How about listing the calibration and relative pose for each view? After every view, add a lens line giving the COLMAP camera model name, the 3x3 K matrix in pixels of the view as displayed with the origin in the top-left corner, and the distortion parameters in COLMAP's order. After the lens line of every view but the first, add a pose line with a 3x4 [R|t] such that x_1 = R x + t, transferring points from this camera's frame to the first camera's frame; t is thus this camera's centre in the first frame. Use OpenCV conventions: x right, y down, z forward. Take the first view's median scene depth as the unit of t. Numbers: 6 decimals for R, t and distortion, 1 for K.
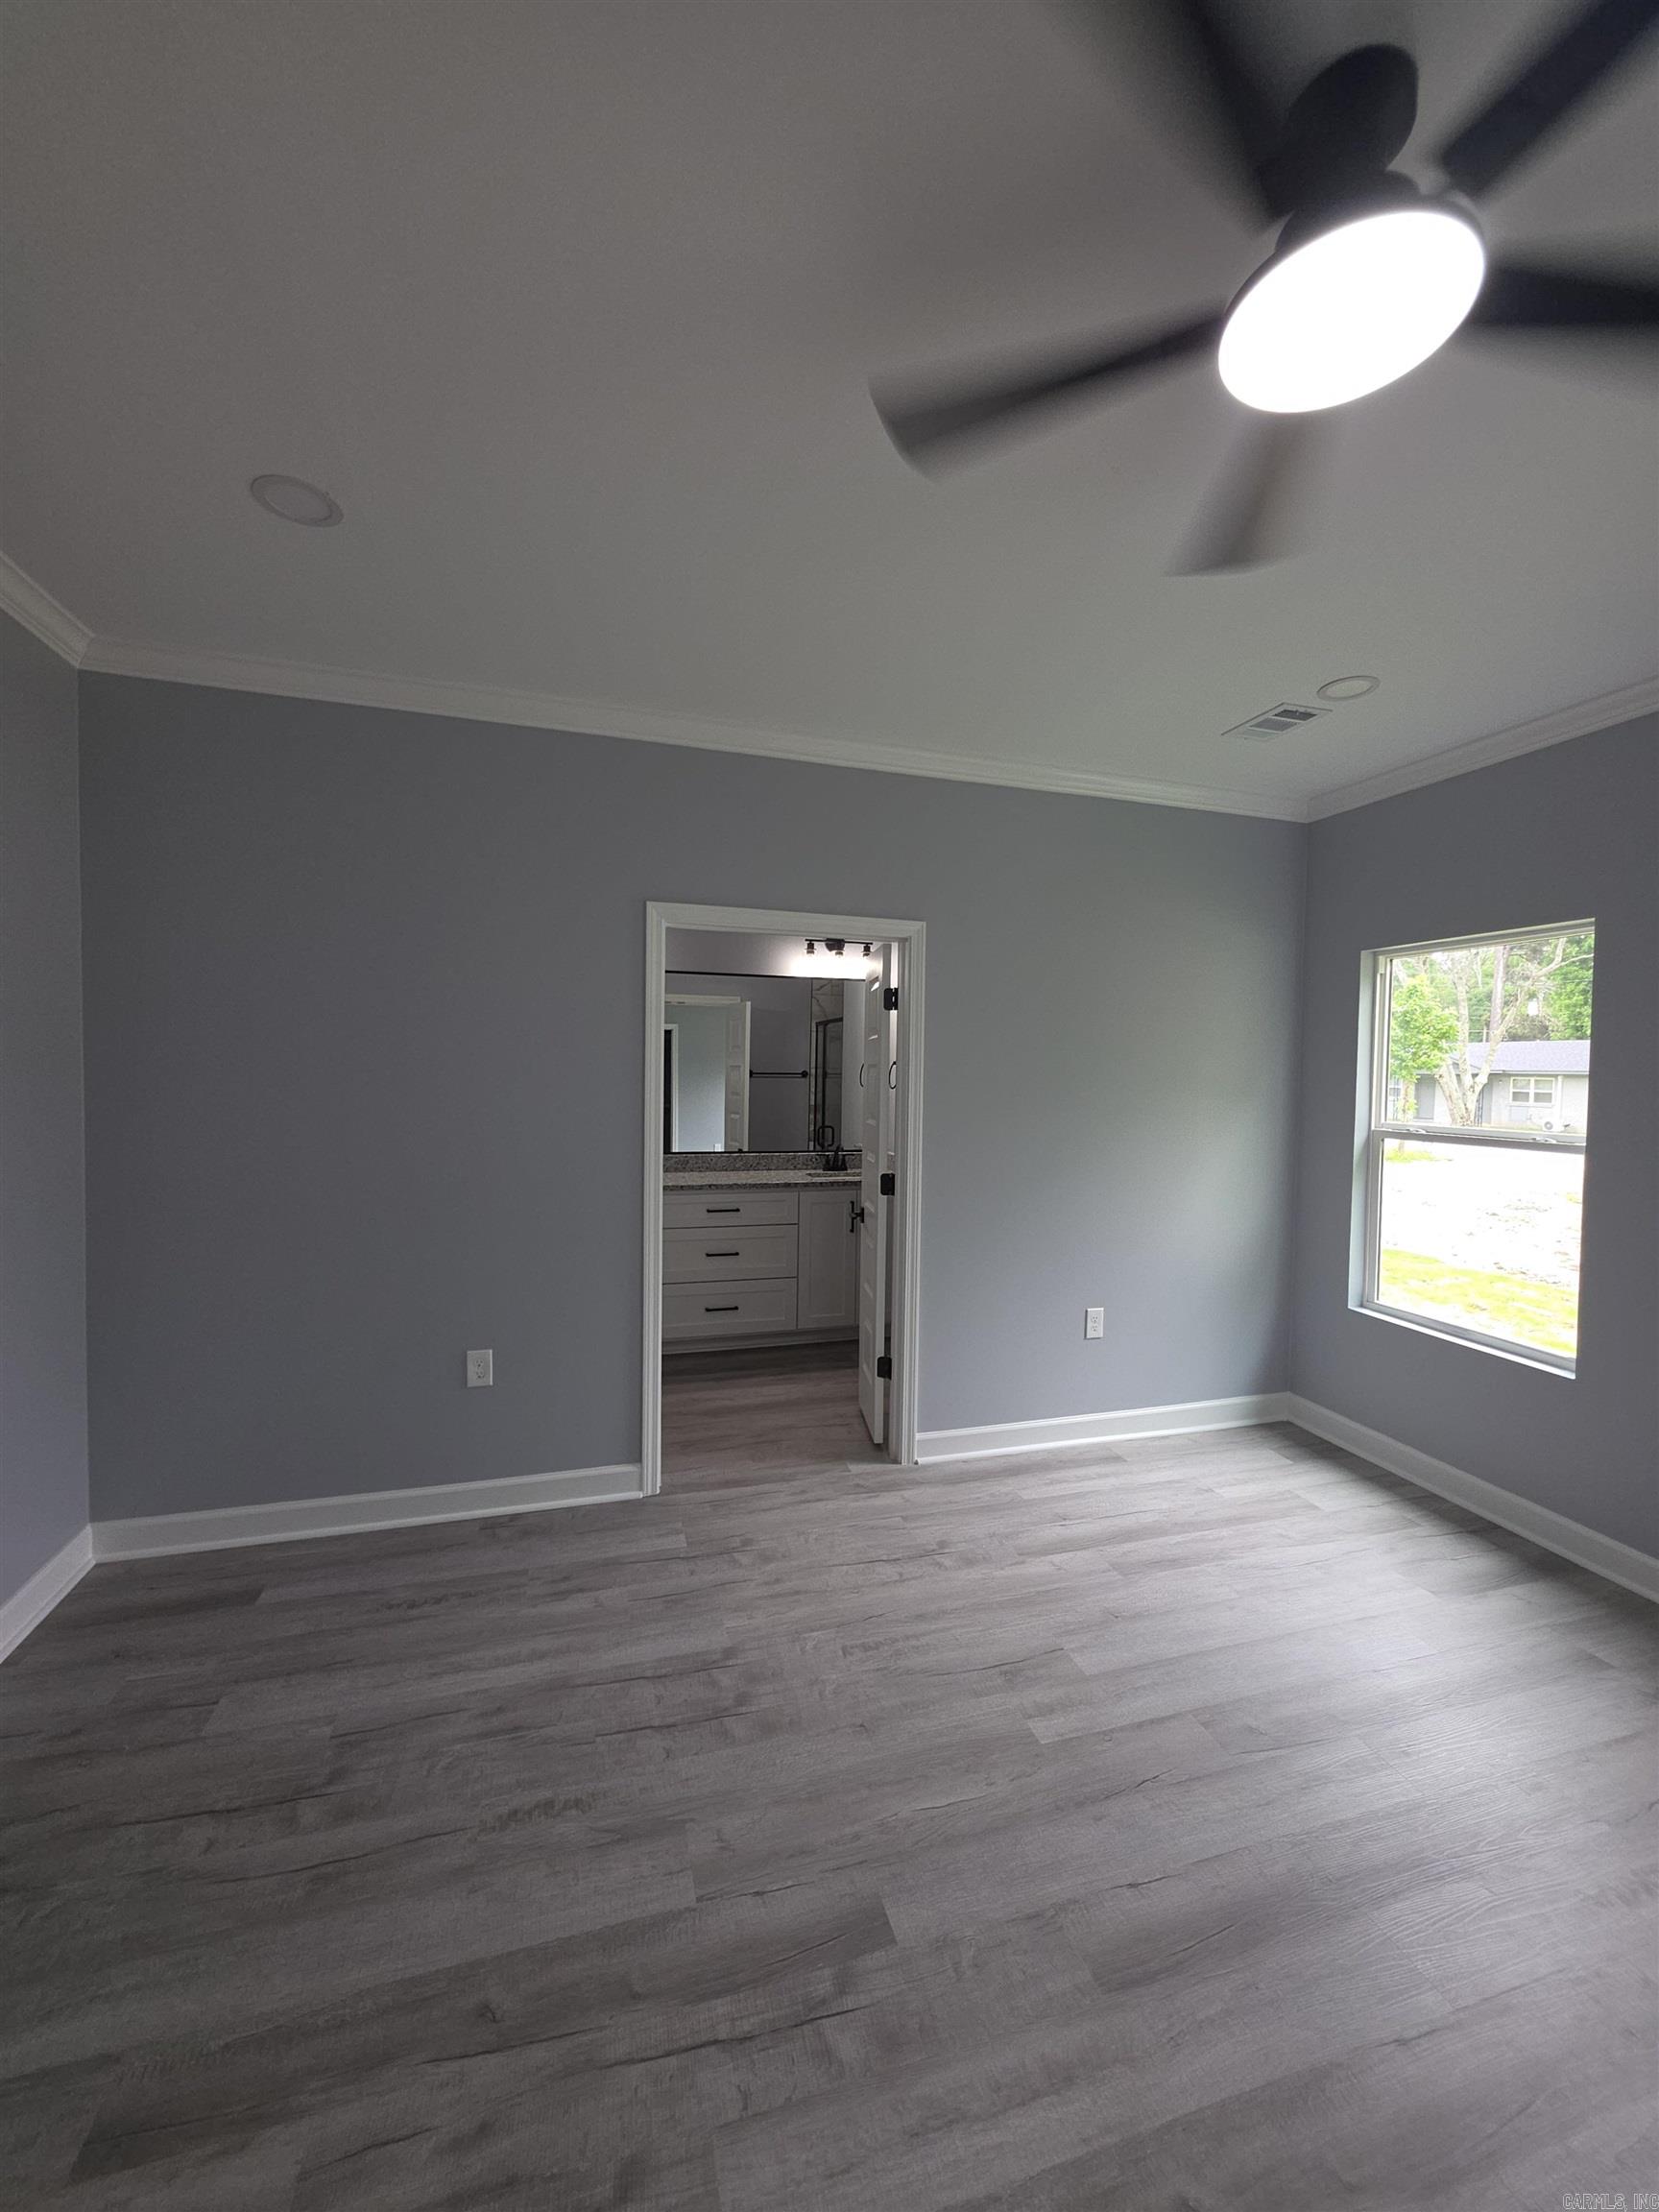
lens RADIAL K [[888.7, 0, 844.8], [0, 888.7, 1102.6], [0, 0, 1]] dist [-0.003603, 0.000025]
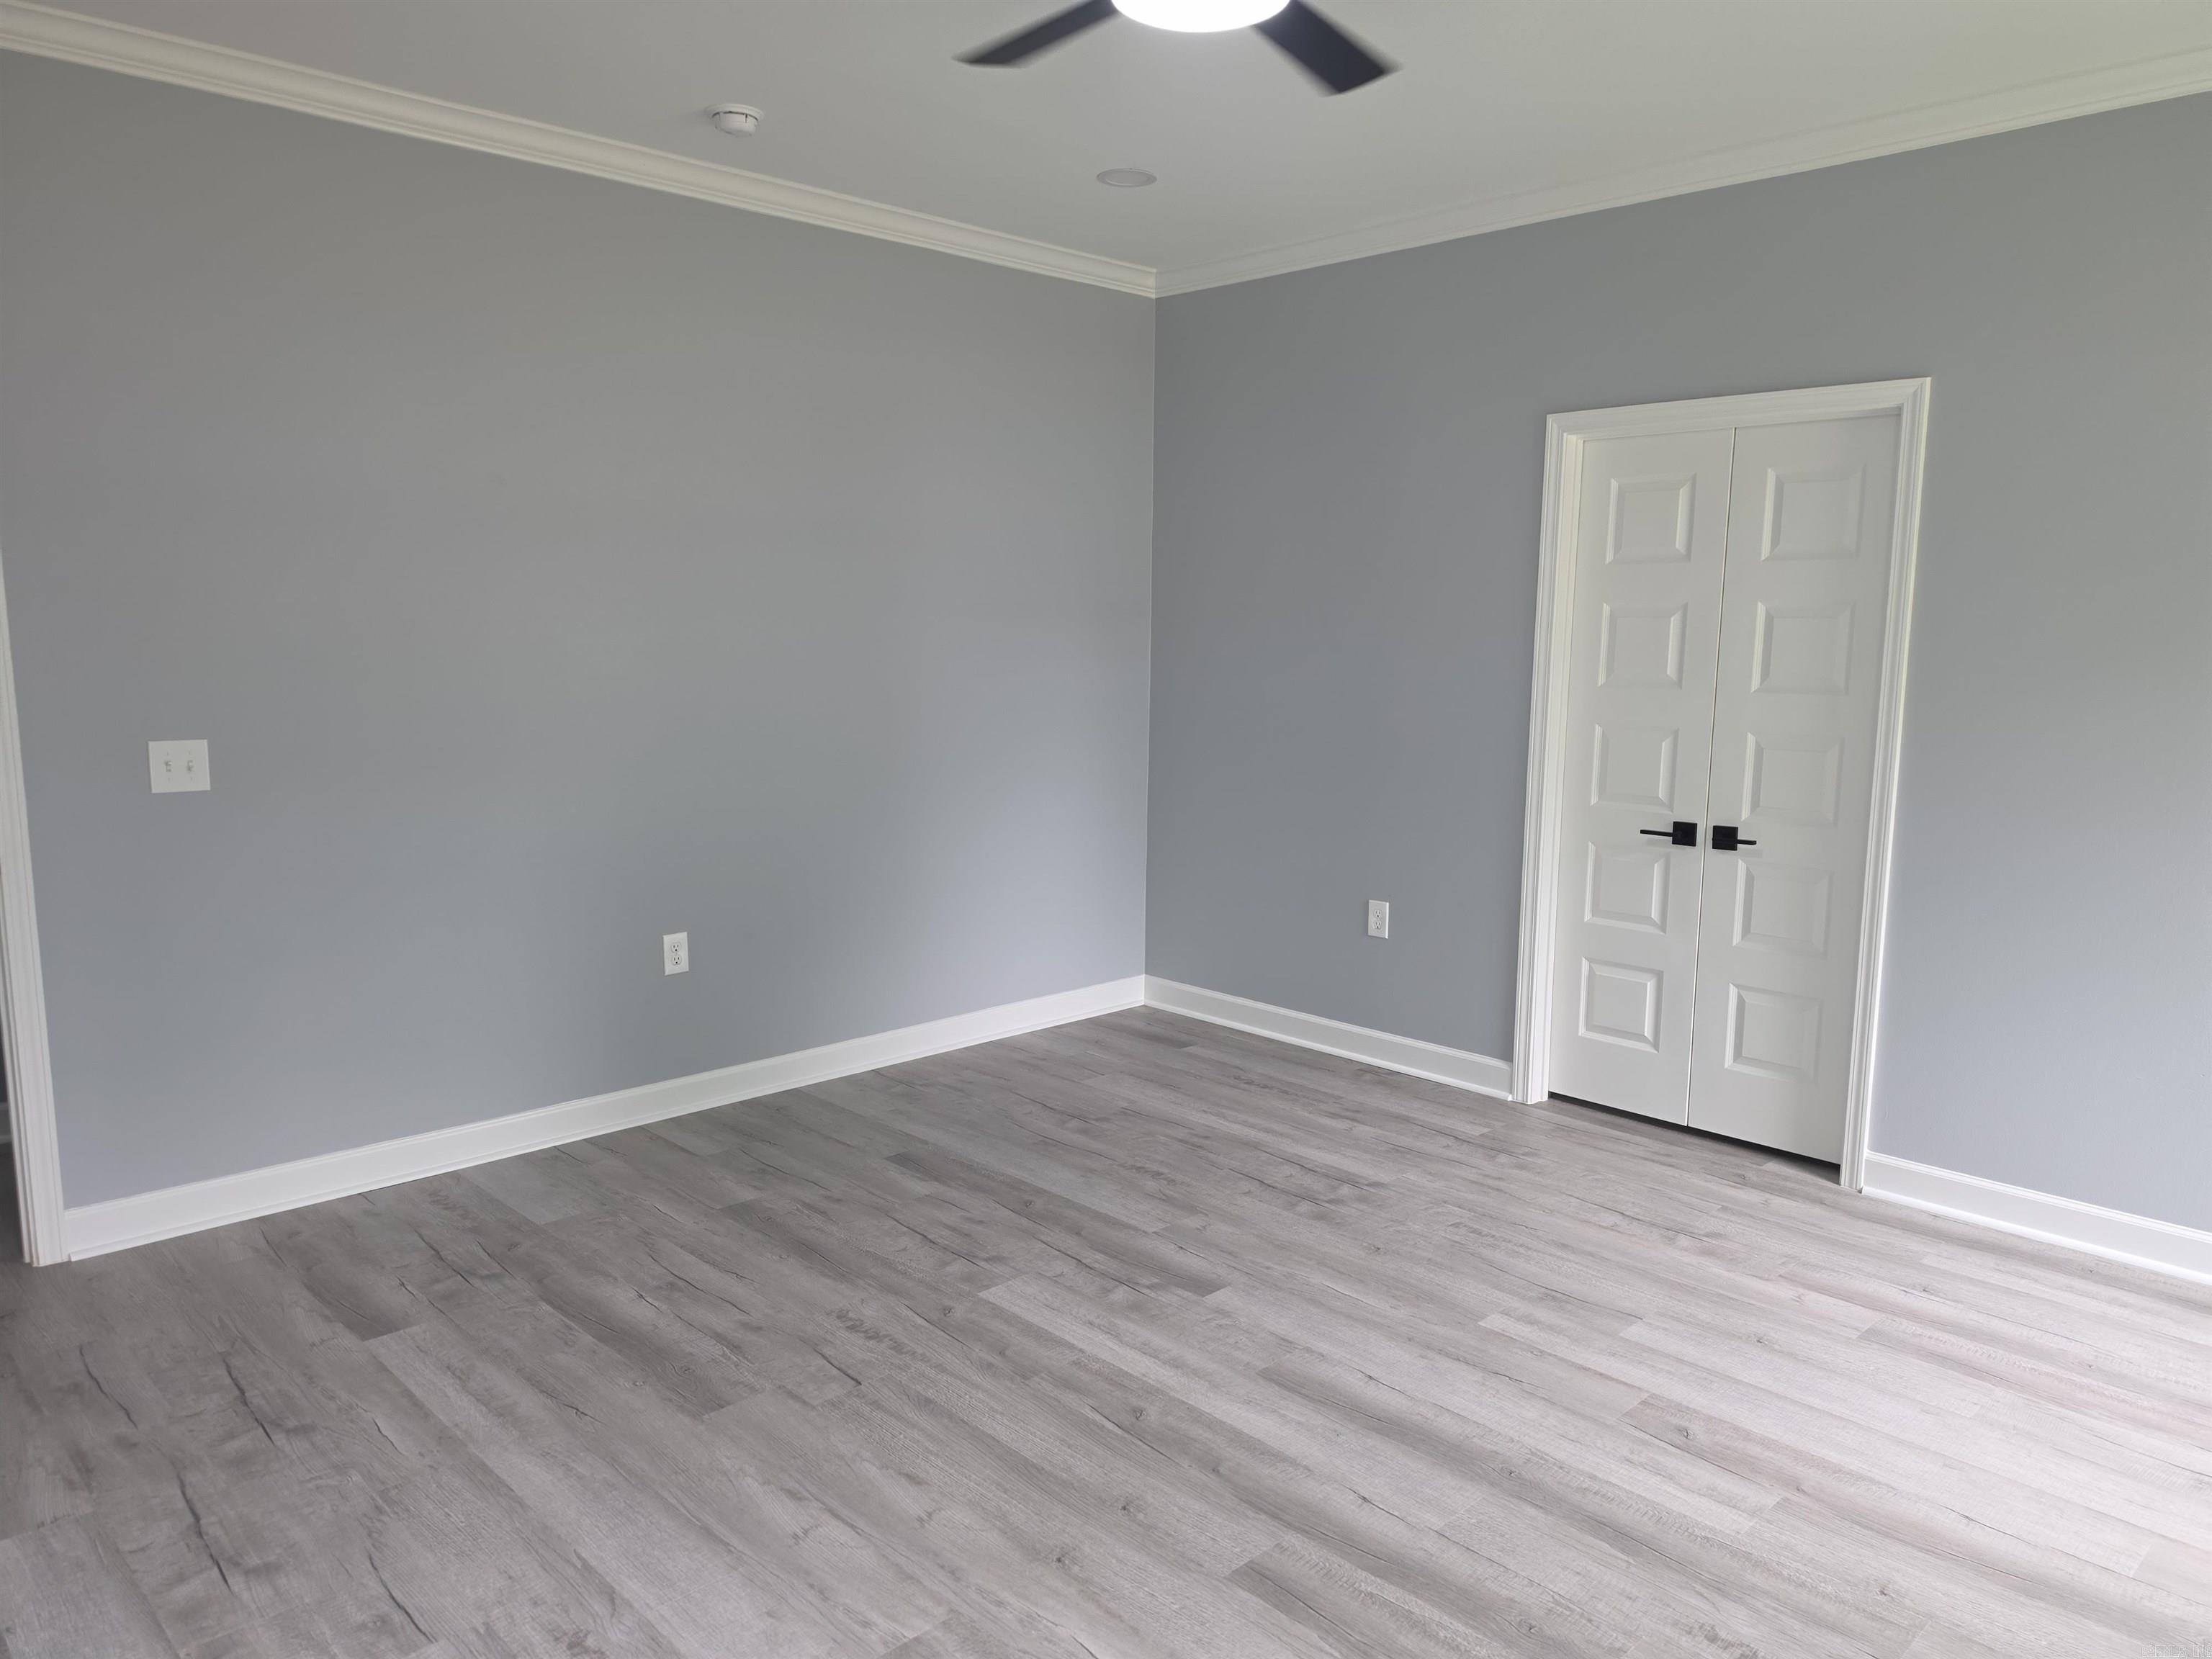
lens RADIAL K [[1521.1, 0, 1103.7], [0, 1521.1, 843.7], [0, 0, 1]] dist [0.096235, -0.121262]
pose [[0.450469, 0.114104, -0.885470, 0.930714], [-0.033481, 0.993261, 0.110961, 0.032438], [0.892164, -0.020338, 0.451254, -0.052268]]
